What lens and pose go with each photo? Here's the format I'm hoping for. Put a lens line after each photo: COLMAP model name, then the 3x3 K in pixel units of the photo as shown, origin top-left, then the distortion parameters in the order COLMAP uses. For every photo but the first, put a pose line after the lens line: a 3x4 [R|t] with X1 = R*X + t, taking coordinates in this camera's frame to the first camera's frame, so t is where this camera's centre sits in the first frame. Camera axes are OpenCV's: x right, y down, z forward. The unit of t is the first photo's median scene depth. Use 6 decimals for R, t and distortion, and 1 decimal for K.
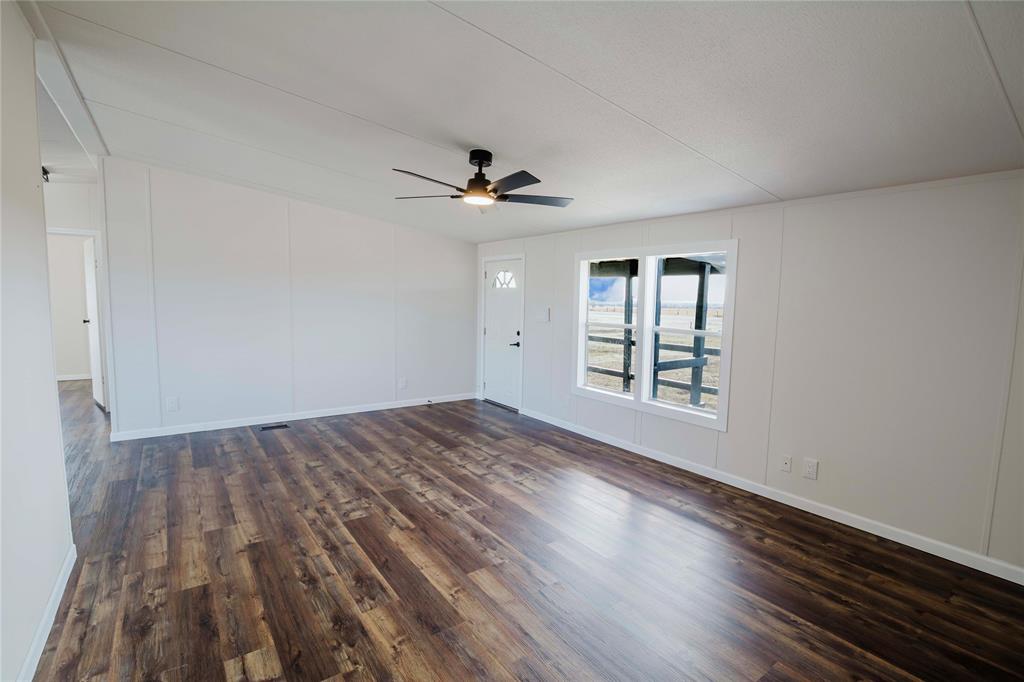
lens RADIAL K [[472.5, 0, 494.0], [0, 472.5, 334.8], [0, 0, 1]] dist [-0.018506, -0.000449]
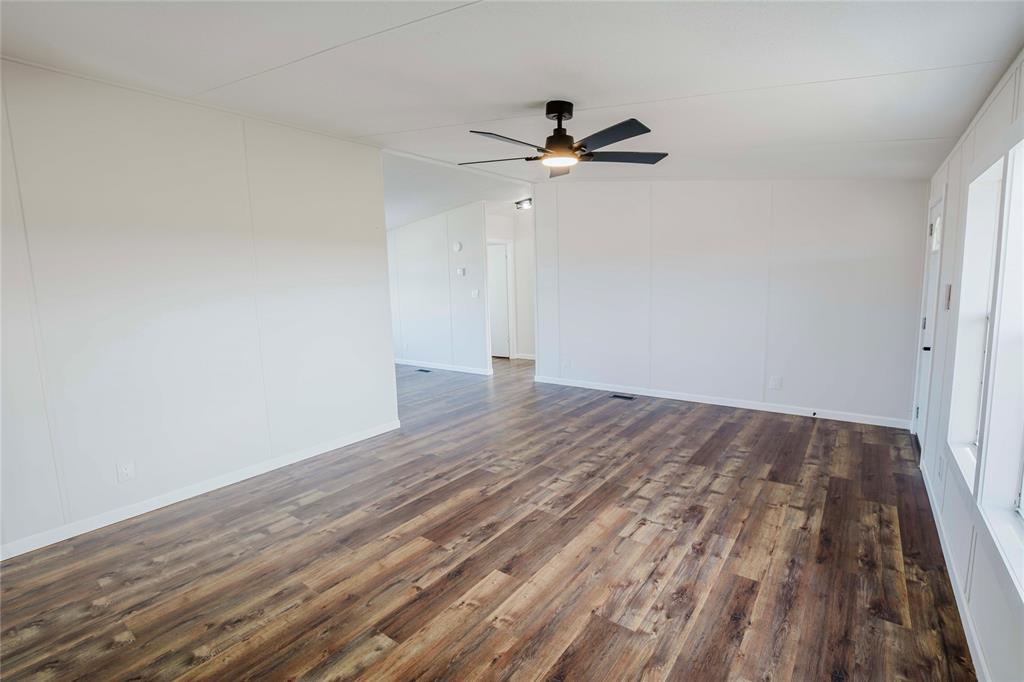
lens RADIAL K [[472.5, 0, 511.9], [0, 472.5, 340.1], [0, 0, 1]] dist [-0.018506, -0.000449]
pose [[0.306986, 0.086643, -0.947762, 0.597151], [-0.035706, 0.996195, 0.079505, -0.015918], [0.951044, 0.009434, 0.308911, 0.526507]]
